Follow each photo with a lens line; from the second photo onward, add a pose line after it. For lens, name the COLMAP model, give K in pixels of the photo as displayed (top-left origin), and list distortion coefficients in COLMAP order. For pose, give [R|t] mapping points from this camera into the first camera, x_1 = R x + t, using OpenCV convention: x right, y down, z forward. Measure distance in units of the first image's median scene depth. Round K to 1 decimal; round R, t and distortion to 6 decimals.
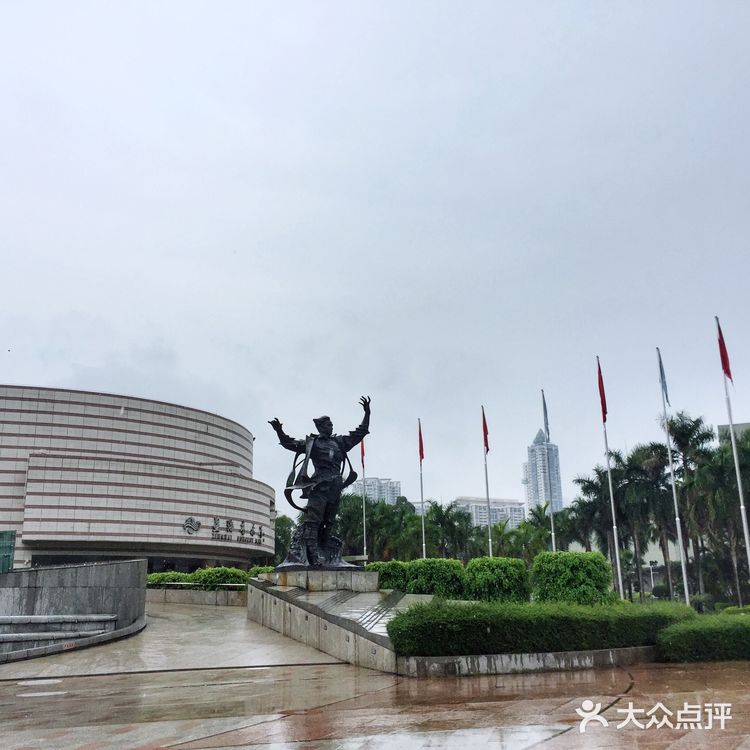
lens RADIAL K [[878.9, 0, 372.7], [0, 878.9, 375.5], [0, 0, 1]] dist [0.060809, 0.000000]
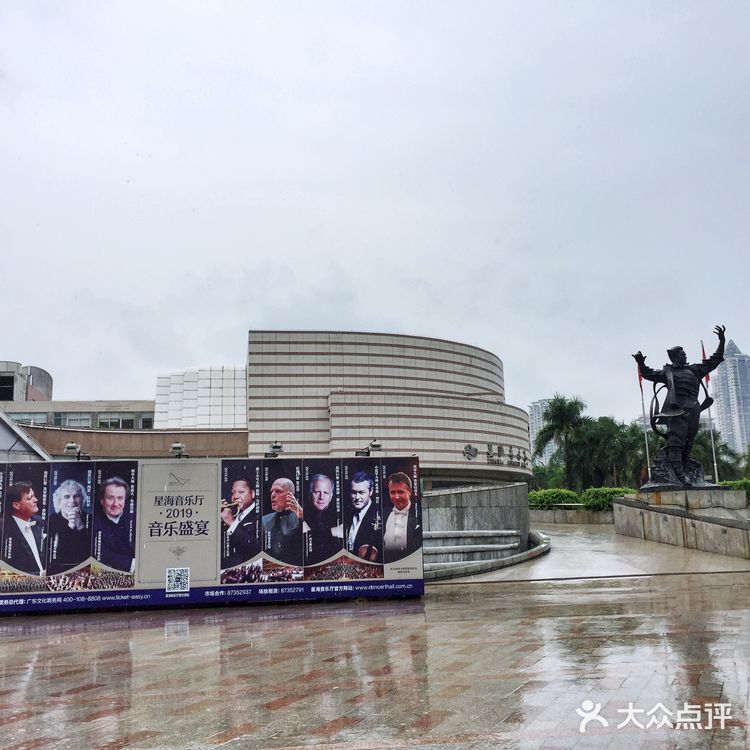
lens RADIAL K [[878.9, 0, 376.1], [0, 878.9, 374.8], [0, 0, 1]] dist [0.060809, 0.000000]
pose [[0.980990, -0.048225, -0.187971, -0.121262], [0.063860, 0.994904, 0.078024, -0.014988], [0.183250, -0.088544, 0.979071, -0.063430]]
